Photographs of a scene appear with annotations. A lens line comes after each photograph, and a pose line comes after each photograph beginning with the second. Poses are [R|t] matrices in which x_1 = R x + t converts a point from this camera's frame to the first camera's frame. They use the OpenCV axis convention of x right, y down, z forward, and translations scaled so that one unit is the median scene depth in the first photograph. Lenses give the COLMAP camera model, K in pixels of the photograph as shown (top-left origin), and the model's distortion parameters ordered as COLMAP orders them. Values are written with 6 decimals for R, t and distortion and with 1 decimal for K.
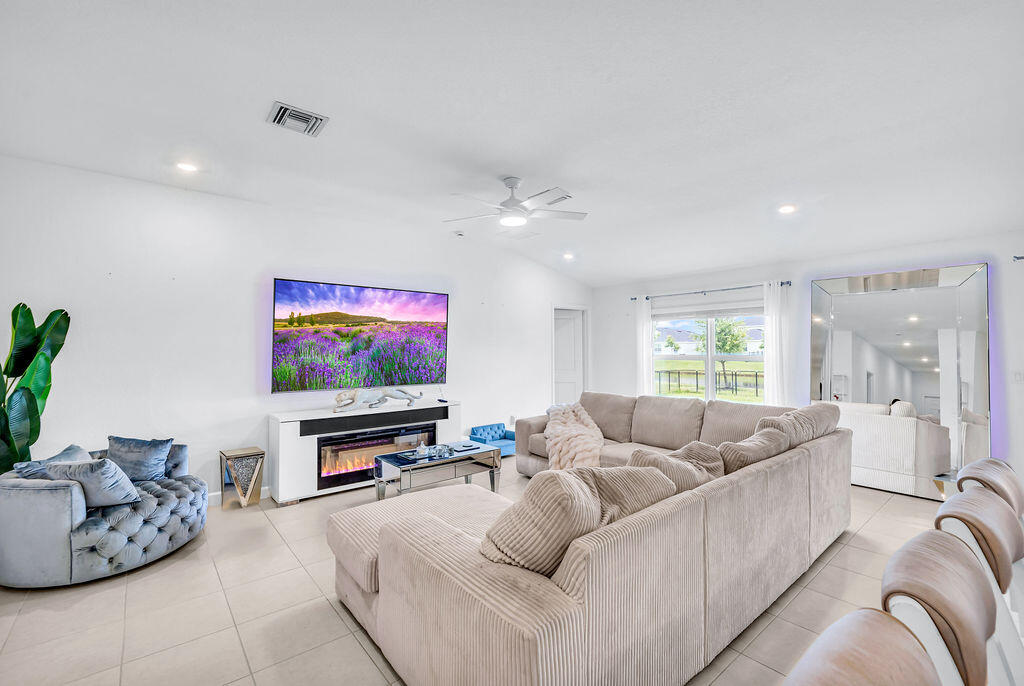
lens RADIAL K [[443.9, 0, 512.0], [0, 443.9, 343.0], [0, 0, 1]] dist [-0.003185, -0.000401]
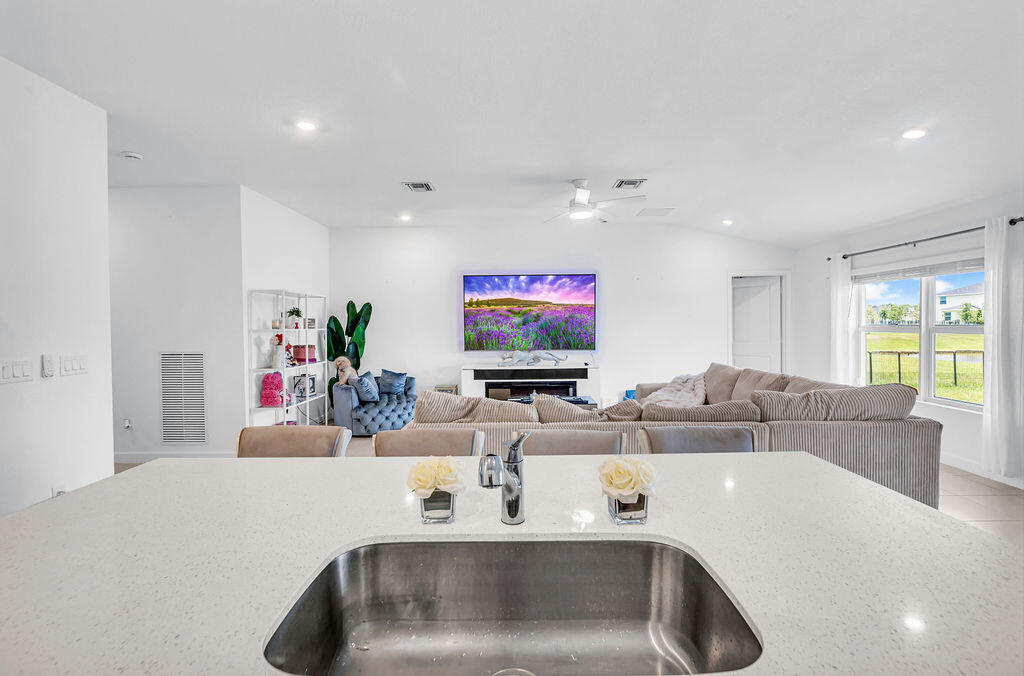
lens RADIAL K [[434.2, 0, 512.0], [0, 434.2, 338.0], [0, 0, 1]] dist [-0.000246, -0.000006]
pose [[0.754607, 0.016694, -0.655964, 0.555976], [0.018458, 0.998741, 0.046652, 0.000710], [0.655917, -0.047312, 0.753349, -0.024769]]
